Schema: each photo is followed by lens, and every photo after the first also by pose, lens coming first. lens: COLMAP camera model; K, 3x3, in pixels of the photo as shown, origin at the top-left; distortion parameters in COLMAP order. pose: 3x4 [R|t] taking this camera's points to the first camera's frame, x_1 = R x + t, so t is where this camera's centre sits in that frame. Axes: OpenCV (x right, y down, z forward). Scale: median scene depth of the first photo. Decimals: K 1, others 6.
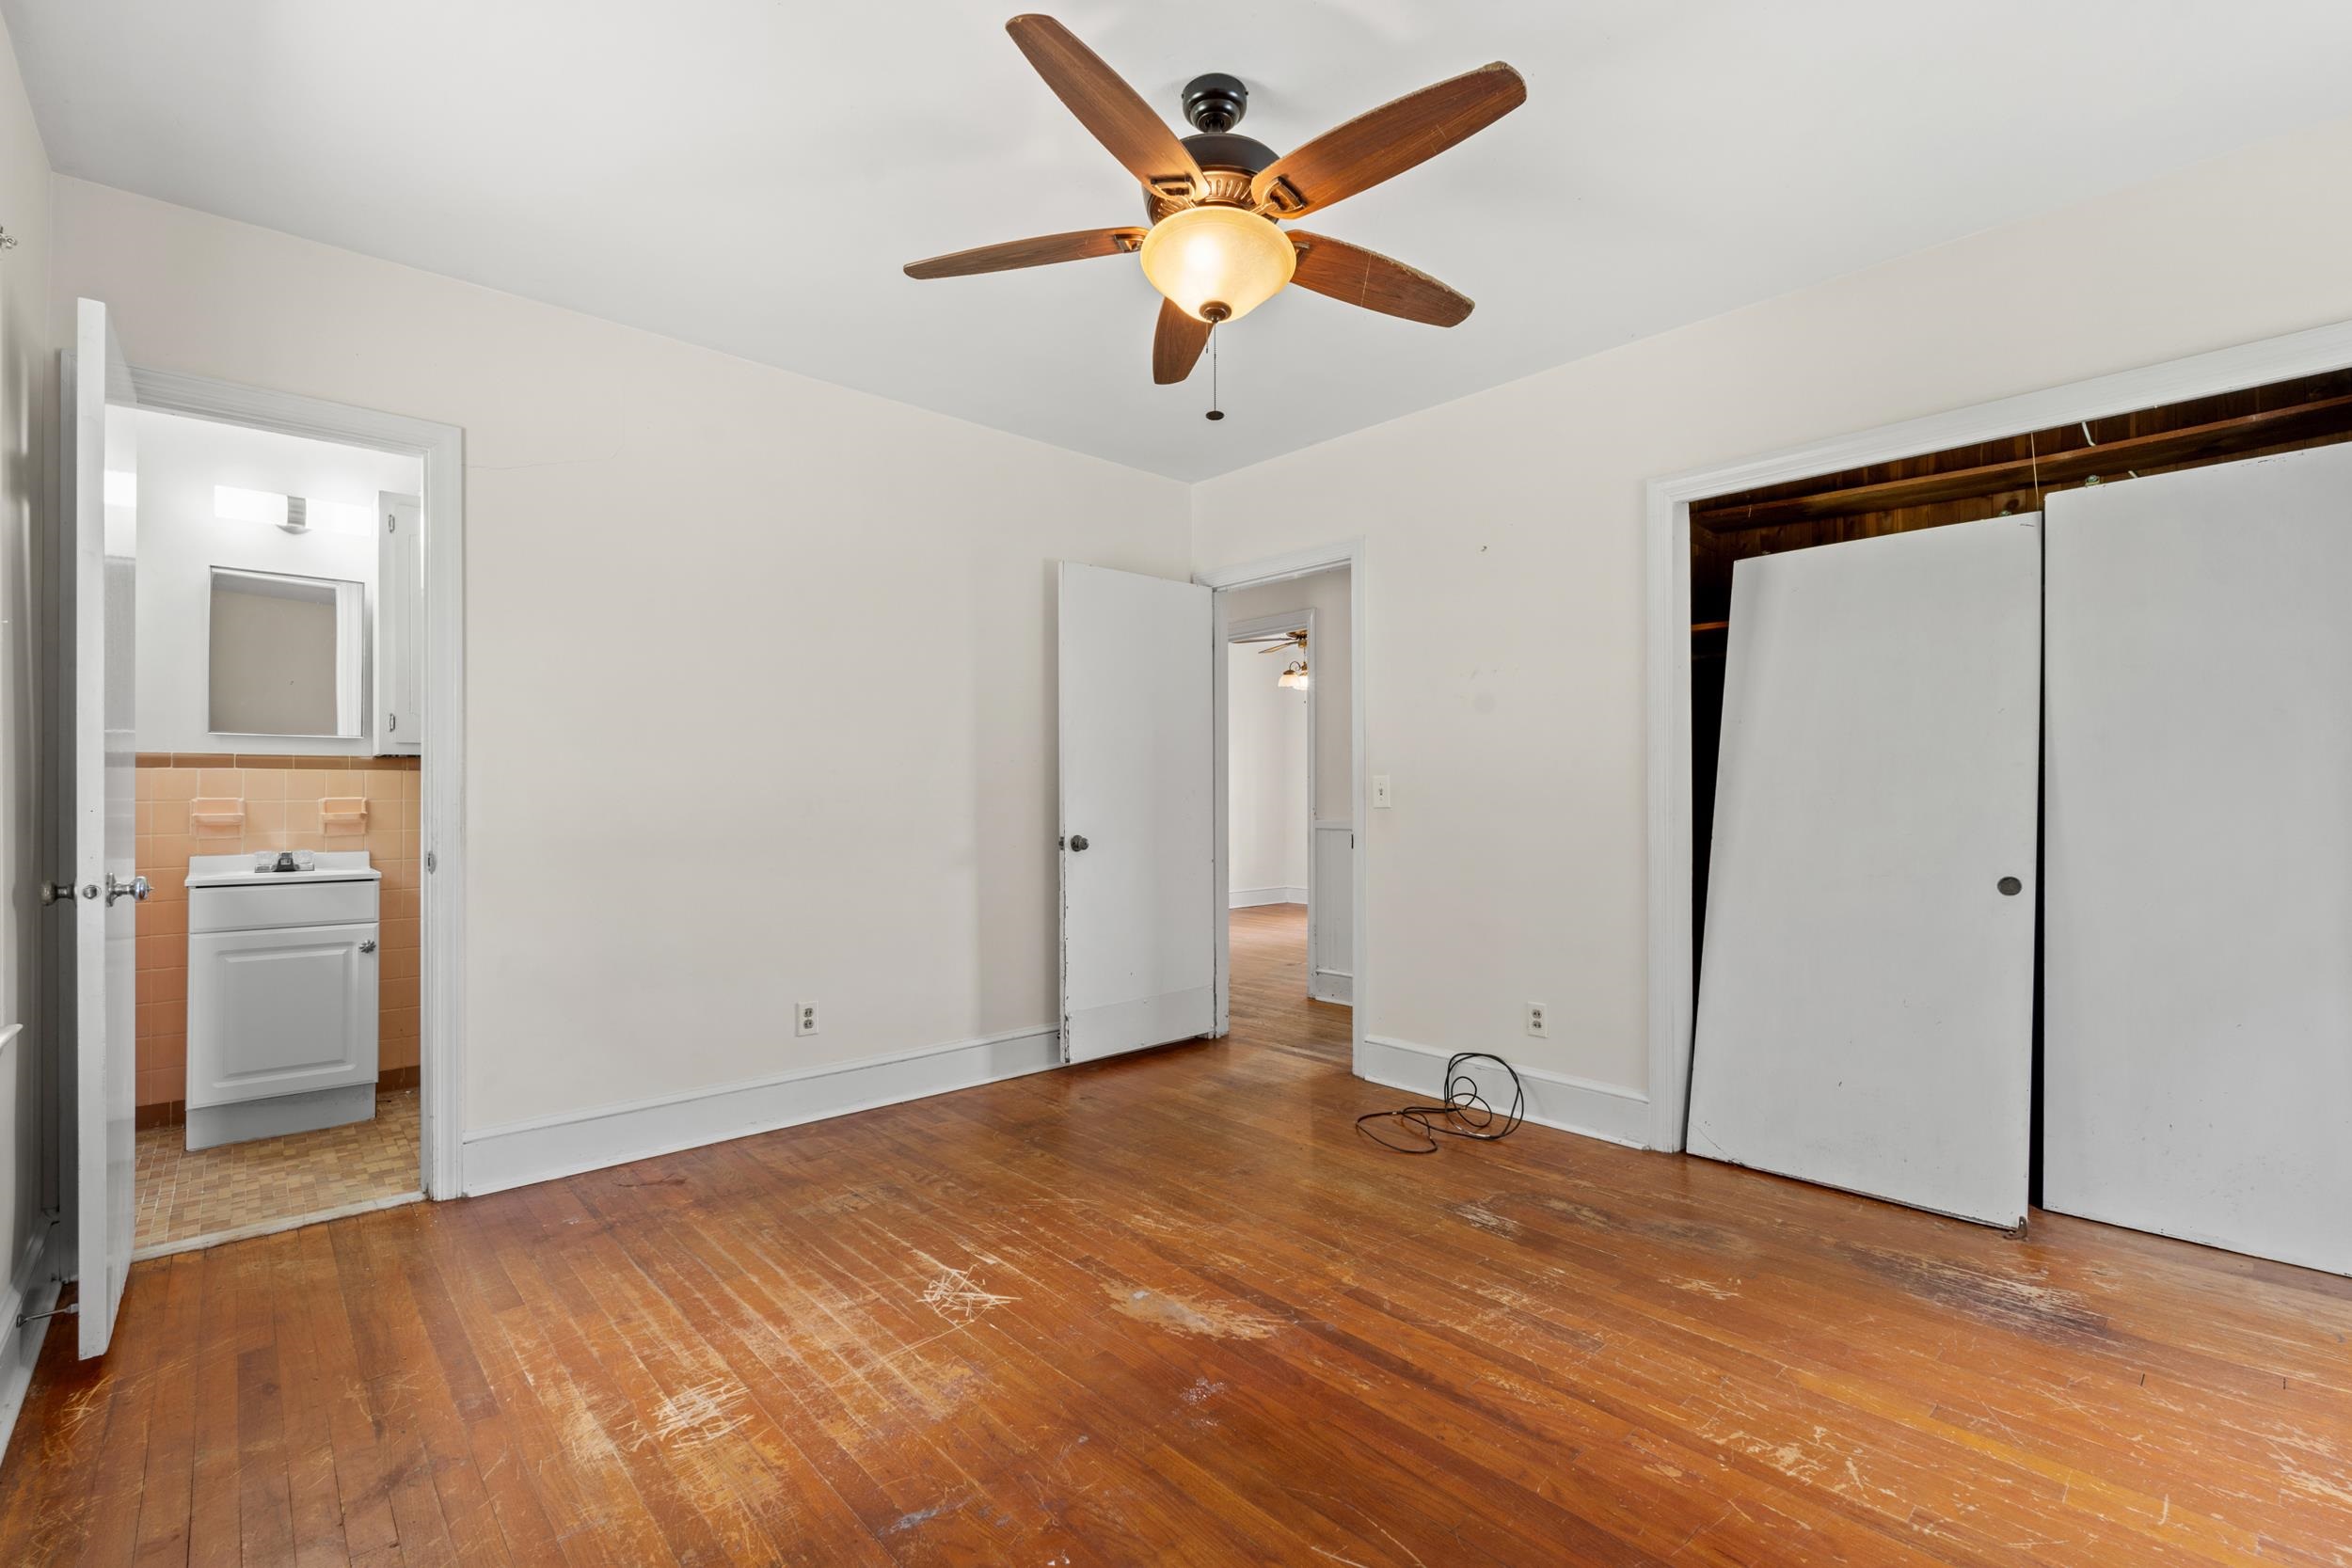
lens RADIAL K [[1029.8, 0, 1181.9], [0, 1029.8, 779.1], [0, 0, 1]] dist [-0.004424, -0.000301]
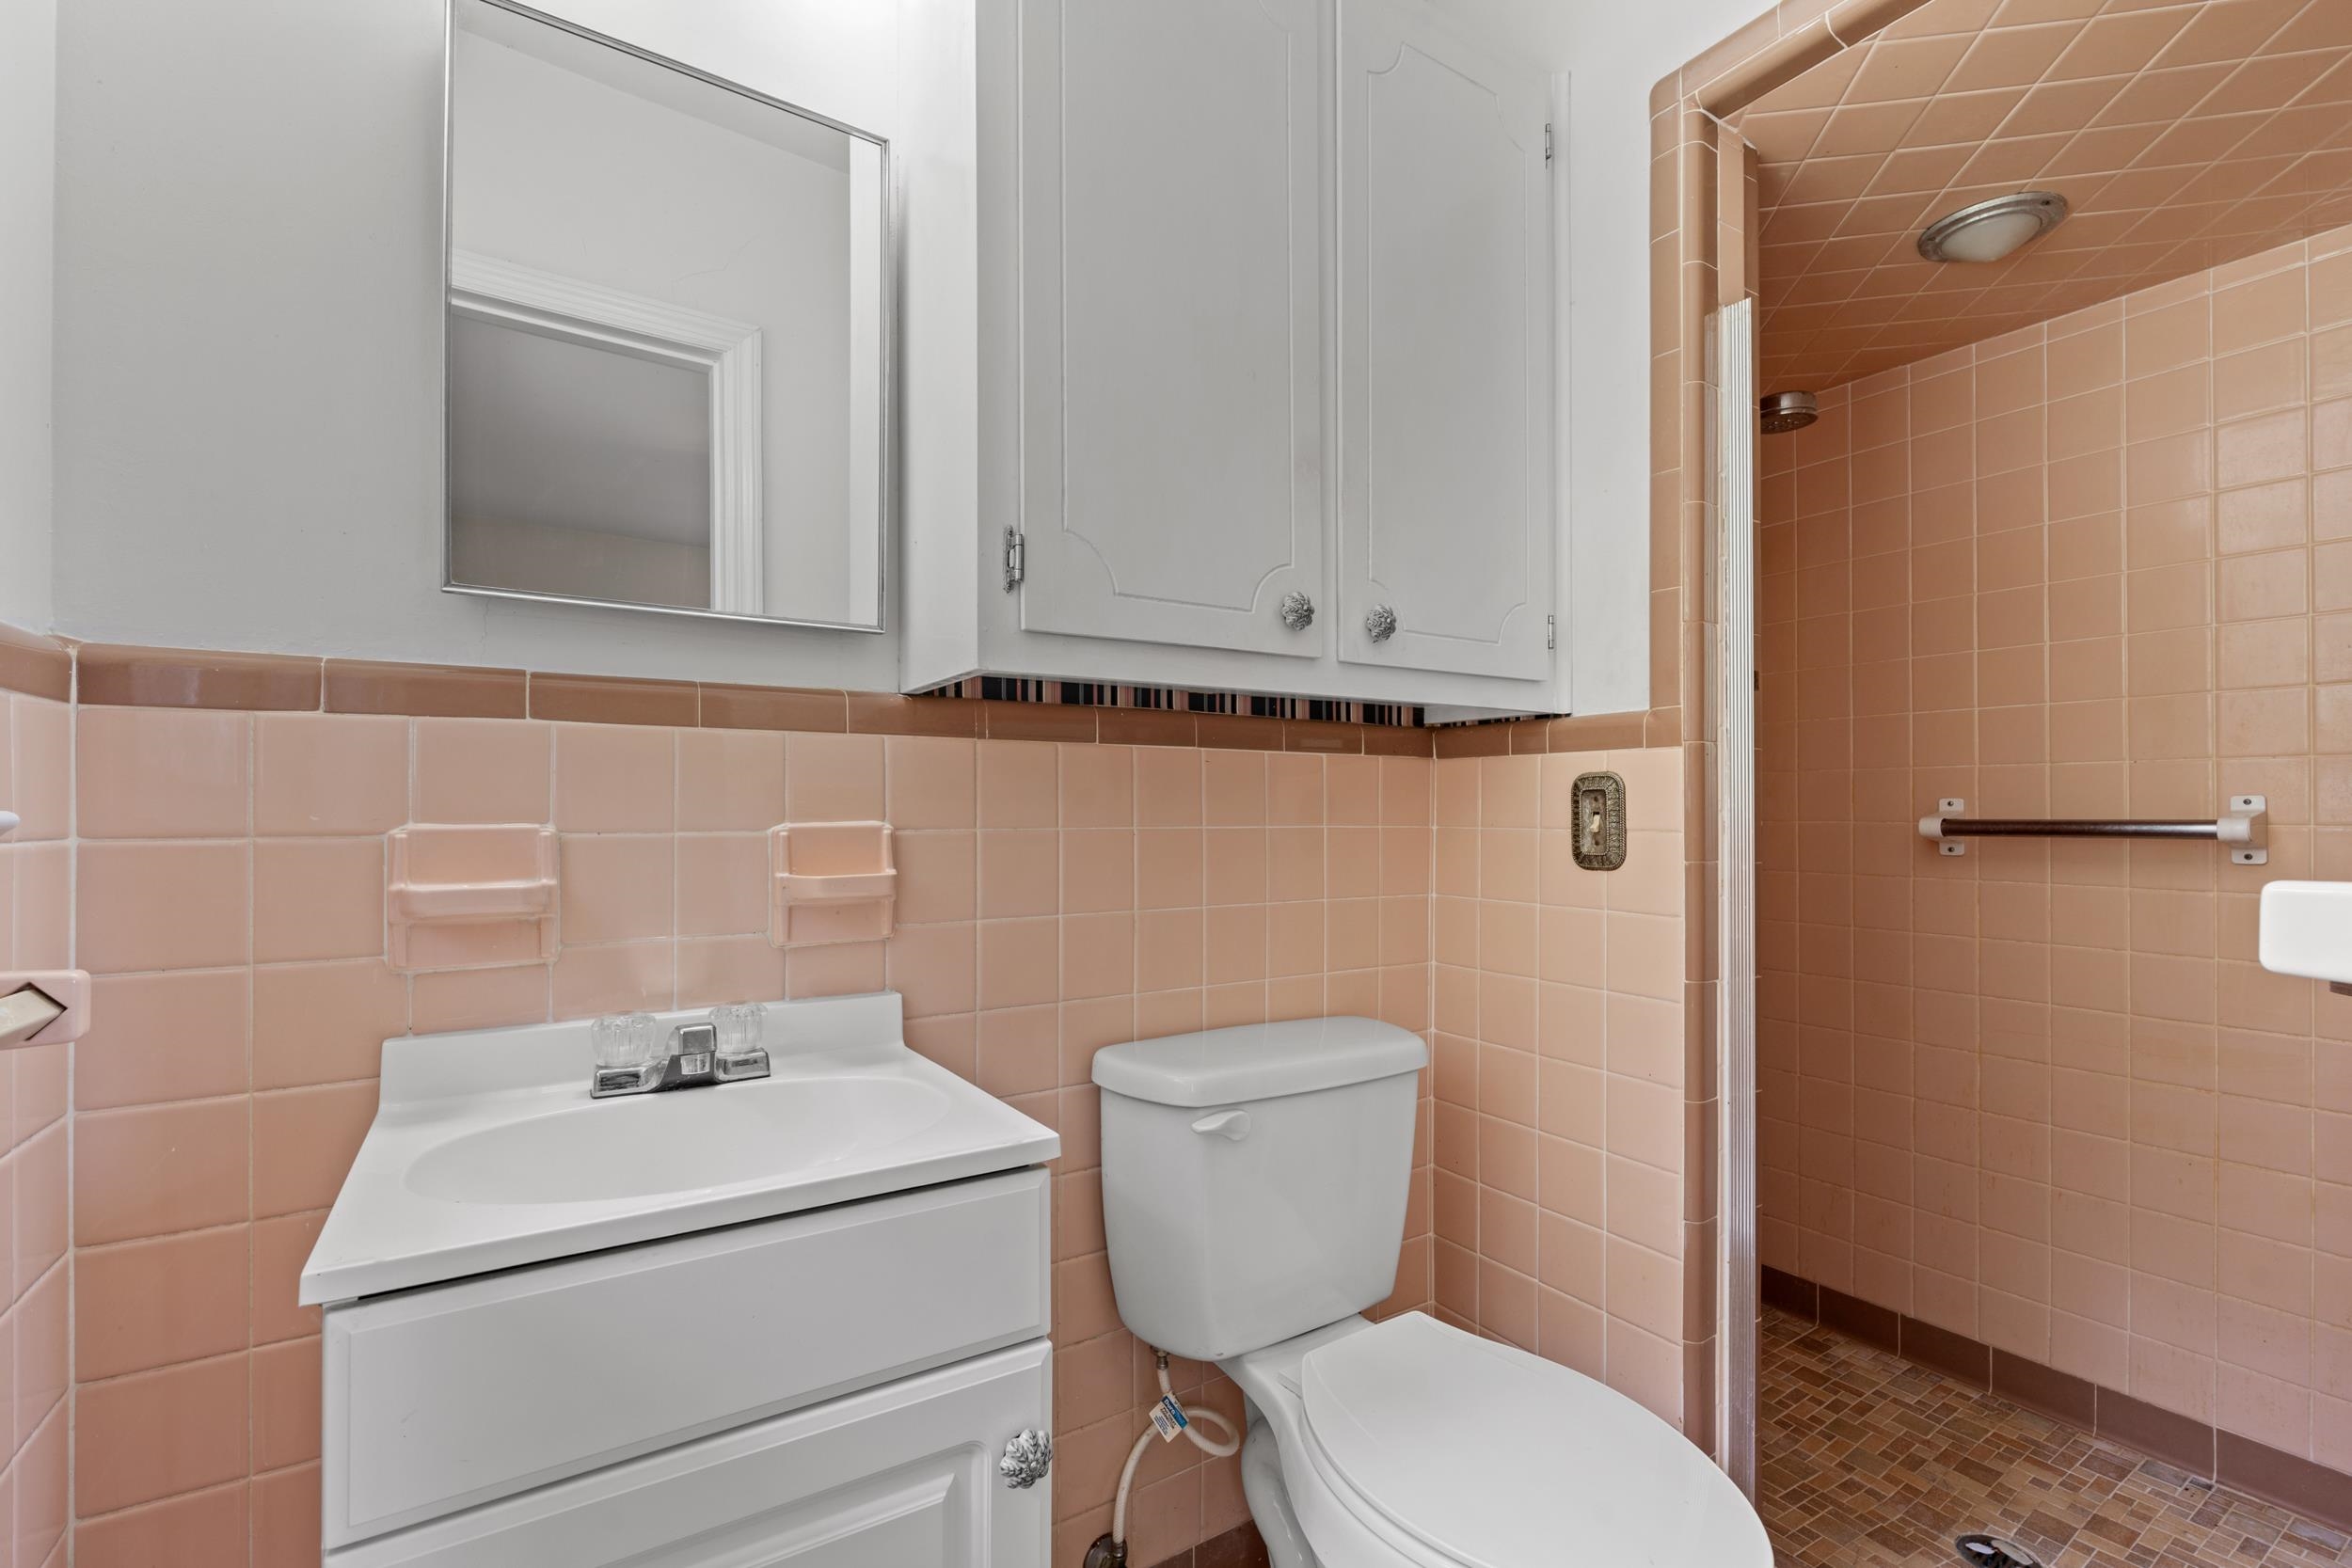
lens RADIAL K [[1037.3, 0, 1183.4], [0, 1037.3, 786.8], [0, 0, 1]] dist [-0.001679, -0.000132]
pose [[0.986033, -0.001102, -0.166545, -0.701634], [0.000259, 0.999987, -0.005081, 0.009920], [0.166549, 0.004967, 0.986021, 0.752918]]
